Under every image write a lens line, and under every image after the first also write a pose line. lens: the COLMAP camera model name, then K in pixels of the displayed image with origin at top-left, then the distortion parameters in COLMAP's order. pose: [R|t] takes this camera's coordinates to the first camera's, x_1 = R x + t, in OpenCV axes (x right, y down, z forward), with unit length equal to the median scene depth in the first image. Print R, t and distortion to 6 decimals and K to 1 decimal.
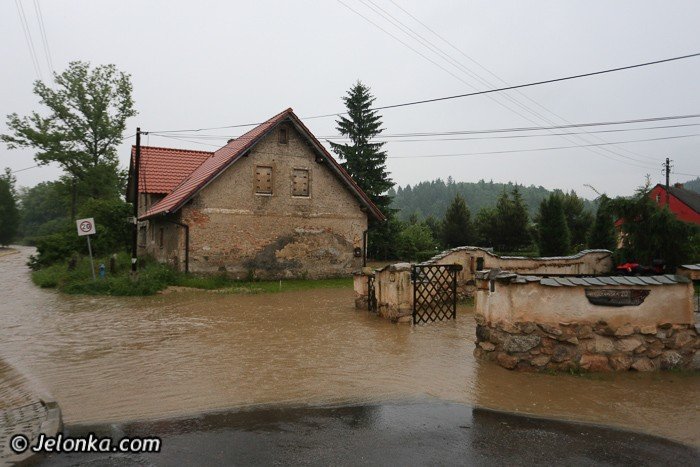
lens RADIAL K [[523.0, 0, 350.0], [0, 523.0, 233.5], [0, 0, 1]] dist [-0.000505, 0.058509]
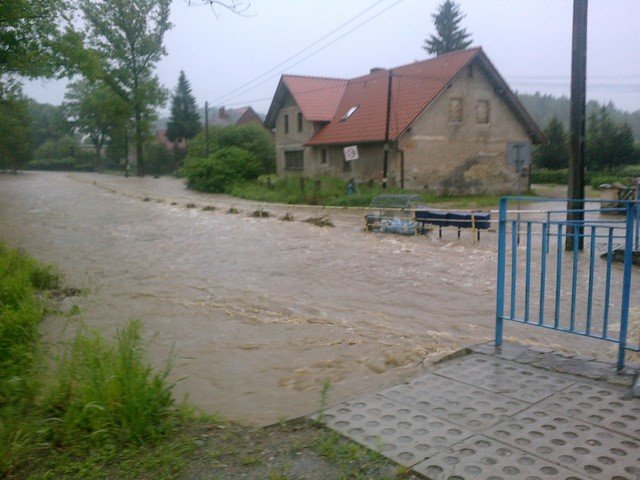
lens RADIAL K [[592.6, 0, 320.3], [0, 592.6, 229.9], [0, 0, 1]] dist [0.100726, -0.209250]
pose [[0.999923, -0.006525, -0.010565, -0.450511], [0.007824, 0.991733, 0.128083, -0.011257], [0.009642, -0.128156, 0.991707, -0.353875]]
